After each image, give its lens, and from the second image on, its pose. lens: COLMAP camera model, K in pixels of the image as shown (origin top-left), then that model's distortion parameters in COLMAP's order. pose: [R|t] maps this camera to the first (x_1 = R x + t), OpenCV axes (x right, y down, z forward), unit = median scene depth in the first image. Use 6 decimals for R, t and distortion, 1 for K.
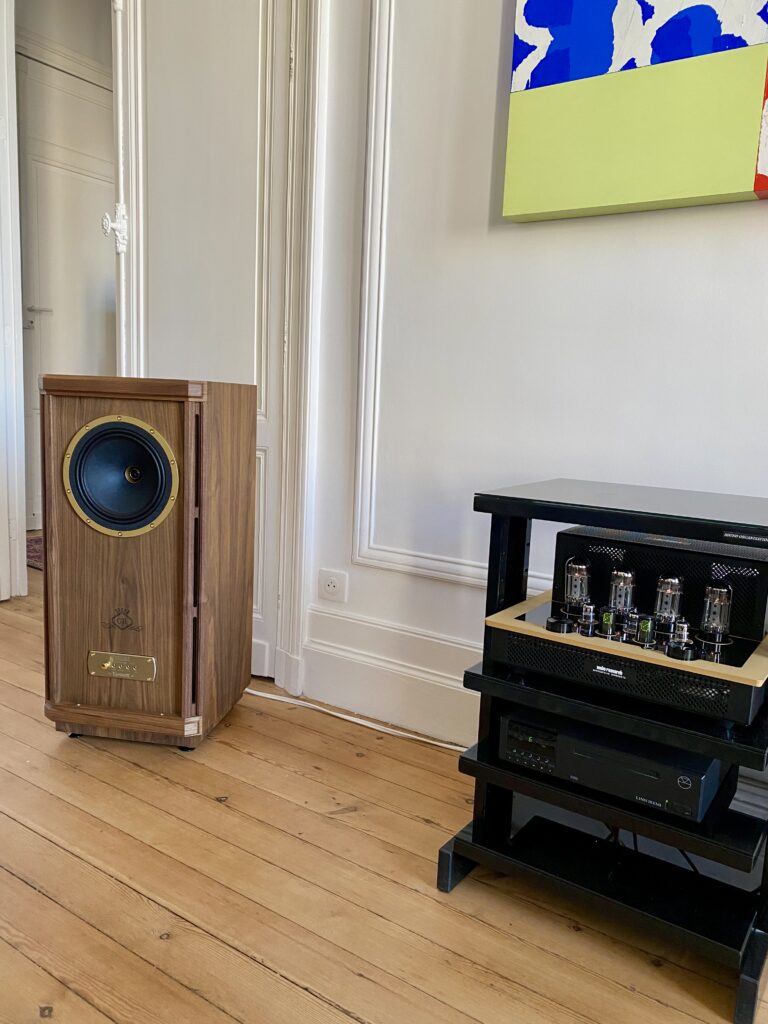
lens RADIAL K [[780.8, 0, 378.0], [0, 780.8, 519.9], [0, 0, 1]] dist [0.007545, -0.015436]
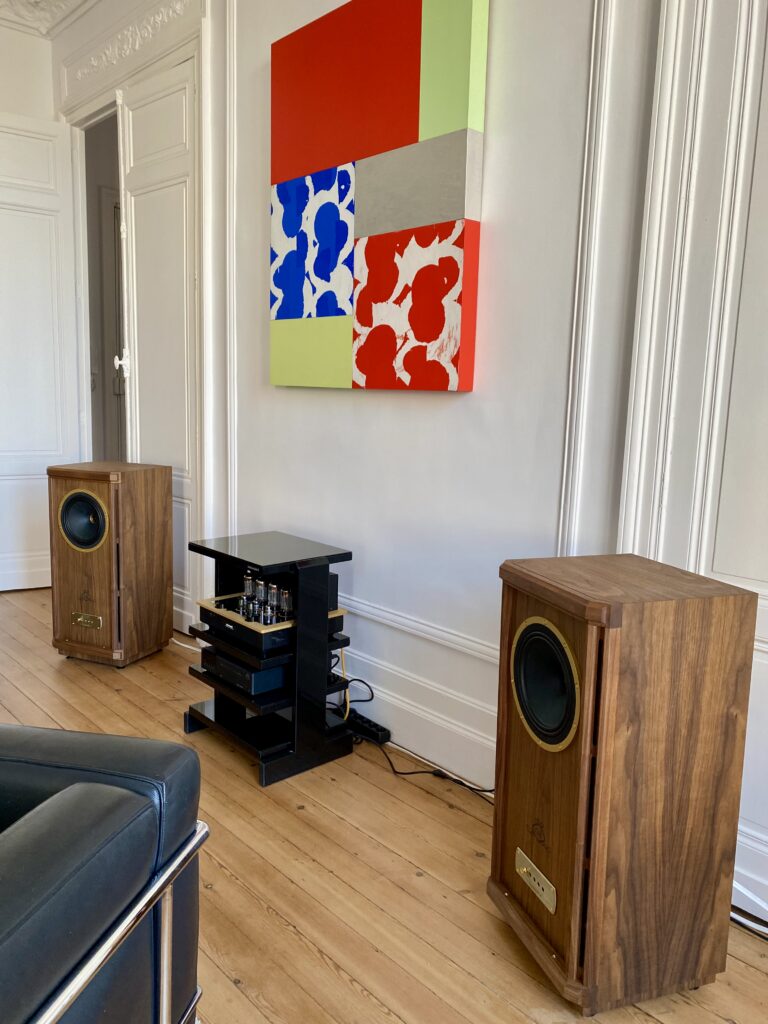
lens RADIAL K [[780.8, 0, 392.0], [0, 780.8, 516.1], [0, 0, 1]] dist [0.007545, -0.015436]
pose [[0.977496, 0.025467, -0.209411, 0.807367], [-0.025578, 0.999670, 0.002182, -0.089863], [0.209397, 0.003223, 0.977825, -0.708741]]
